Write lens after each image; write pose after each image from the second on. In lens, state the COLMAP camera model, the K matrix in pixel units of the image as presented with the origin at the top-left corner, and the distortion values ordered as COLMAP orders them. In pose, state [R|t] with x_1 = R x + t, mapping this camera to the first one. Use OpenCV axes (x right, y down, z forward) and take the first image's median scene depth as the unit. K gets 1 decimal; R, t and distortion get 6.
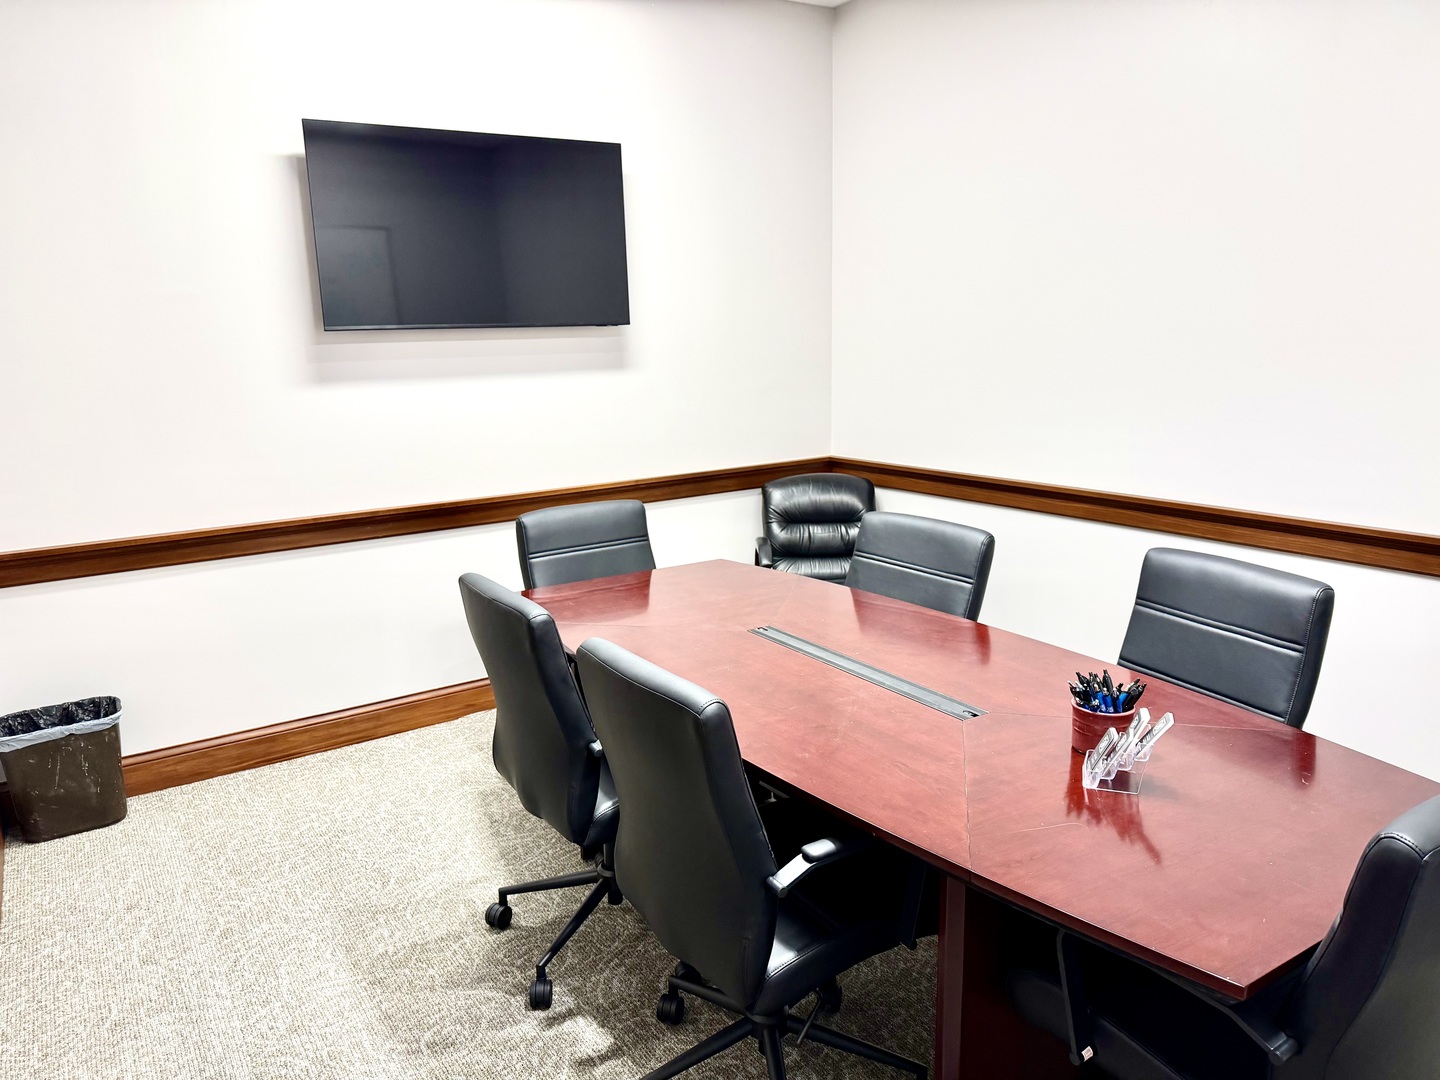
lens RADIAL K [[1021.6, 0, 711.2], [0, 1021.6, 540.7], [0, 0, 1]] dist [0.005849, -0.021864]
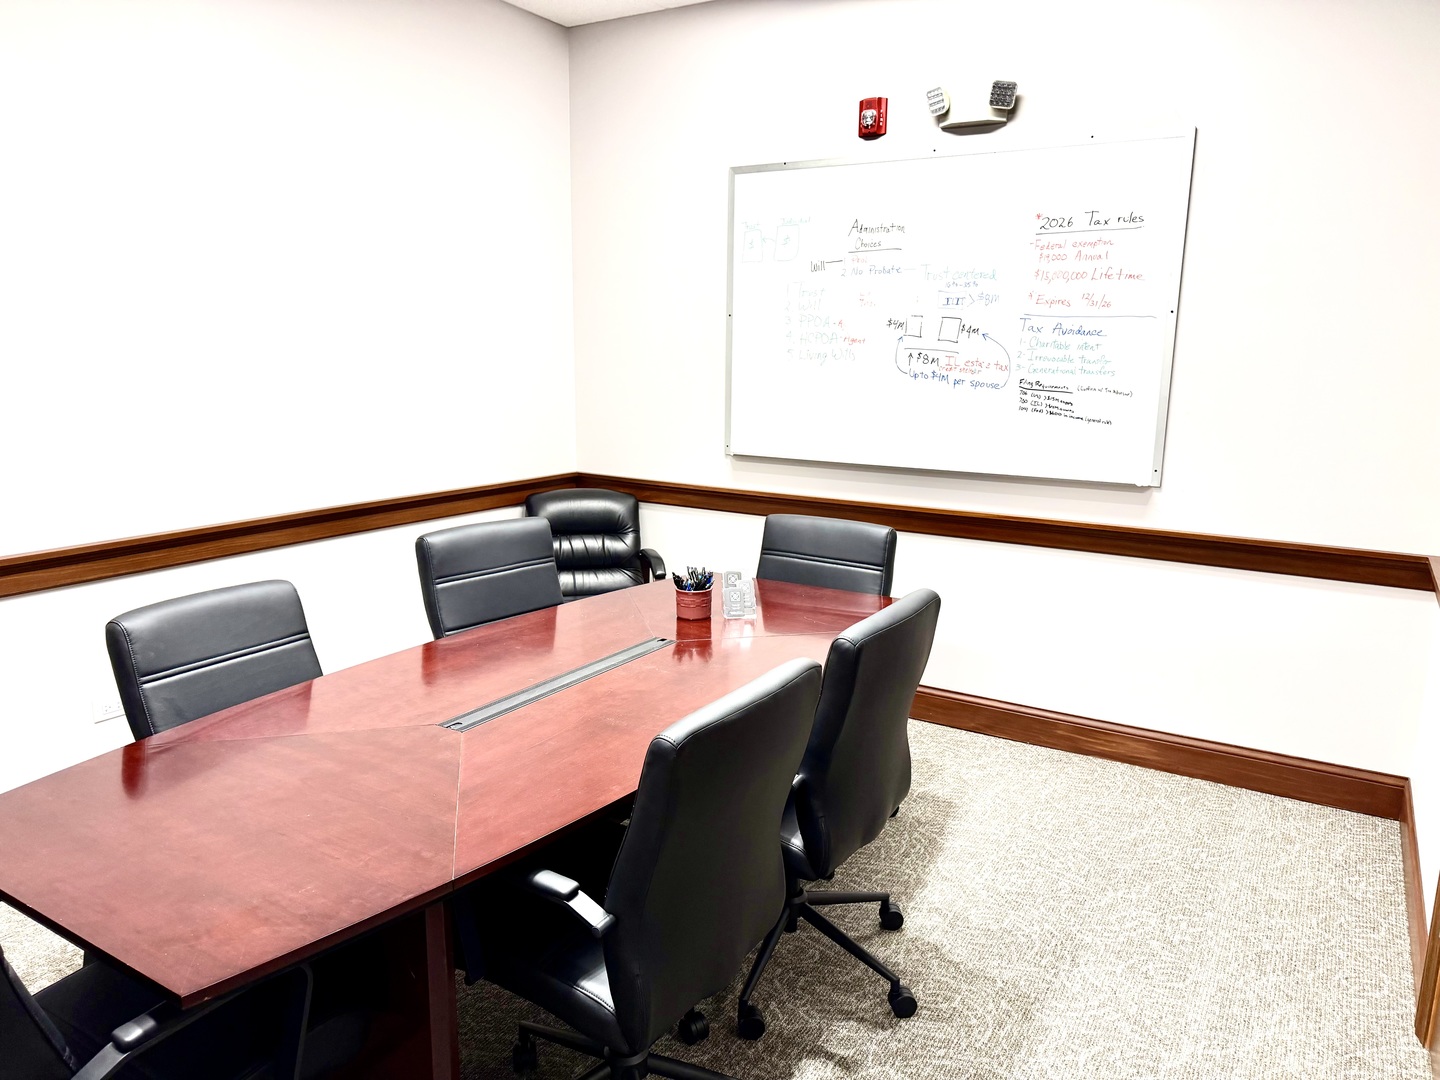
lens RADIAL K [[1021.6, 0, 708.6], [0, 1021.6, 550.4], [0, 0, 1]] dist [0.005849, -0.021864]
pose [[-0.432112, -0.160651, 0.887395, -0.572259], [0.182717, 0.948000, 0.260595, -0.168617], [-0.883116, 0.274748, -0.380289, 0.886716]]
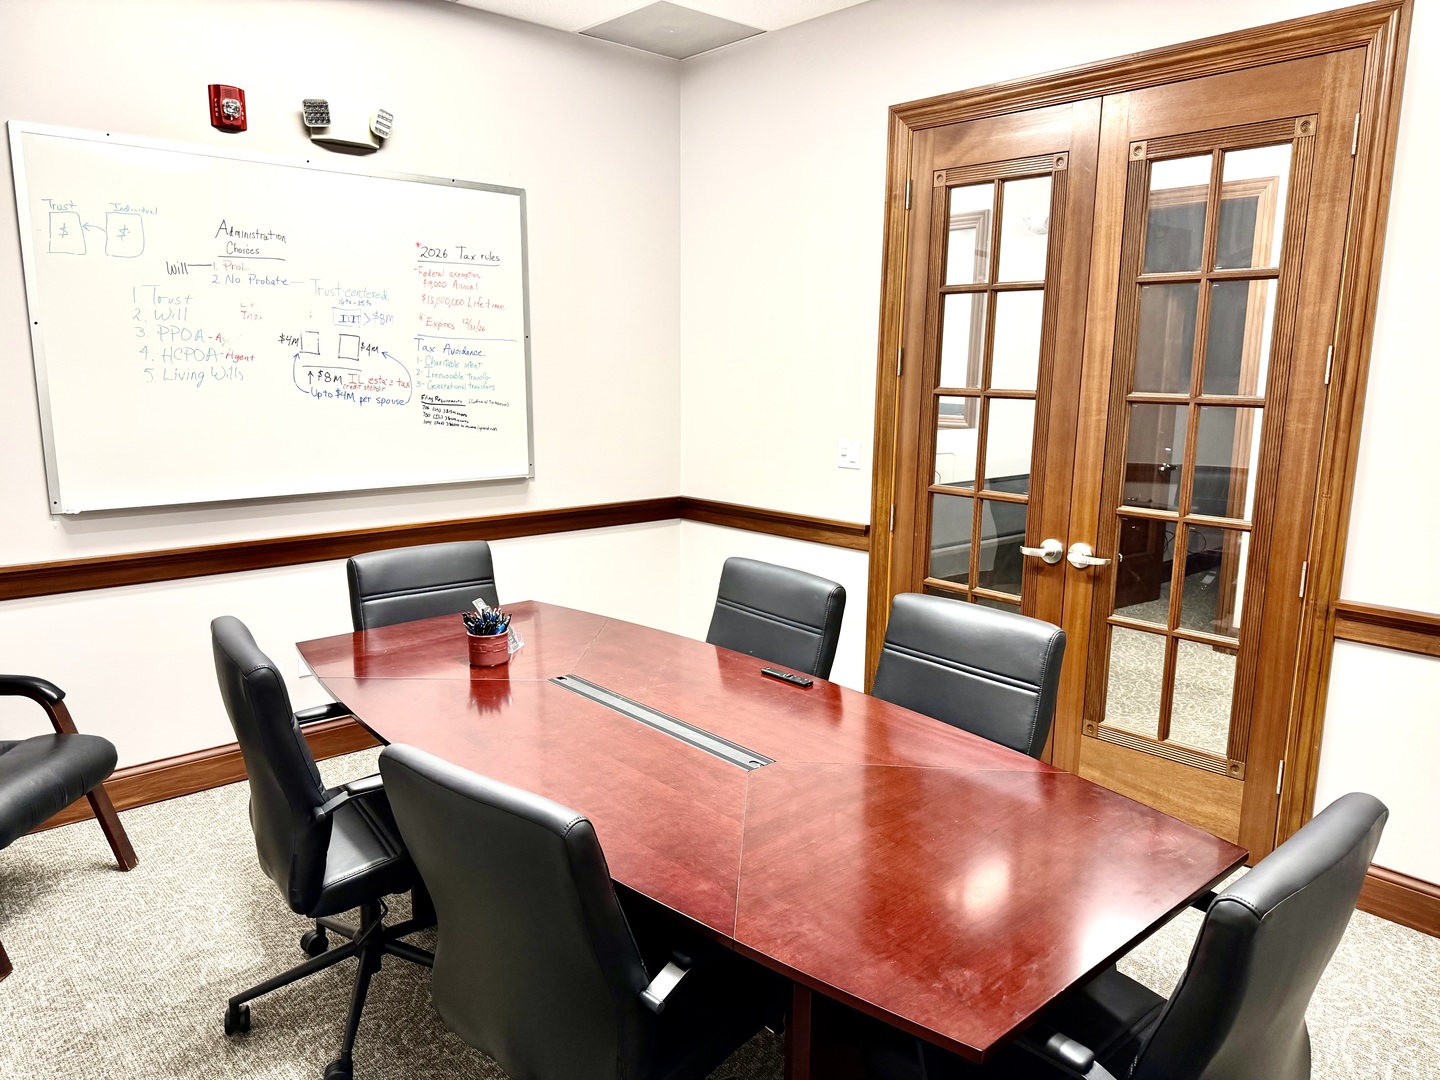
lens RADIAL K [[1021.6, 0, 720.3], [0, 1021.6, 540.2], [0, 0, 1]] dist [0.005849, -0.021864]
pose [[-0.990845, 0.032094, -0.131135, 0.135762], [-0.018110, 0.930955, 0.364684, -0.279684], [0.133785, 0.363720, -0.921851, 1.332257]]
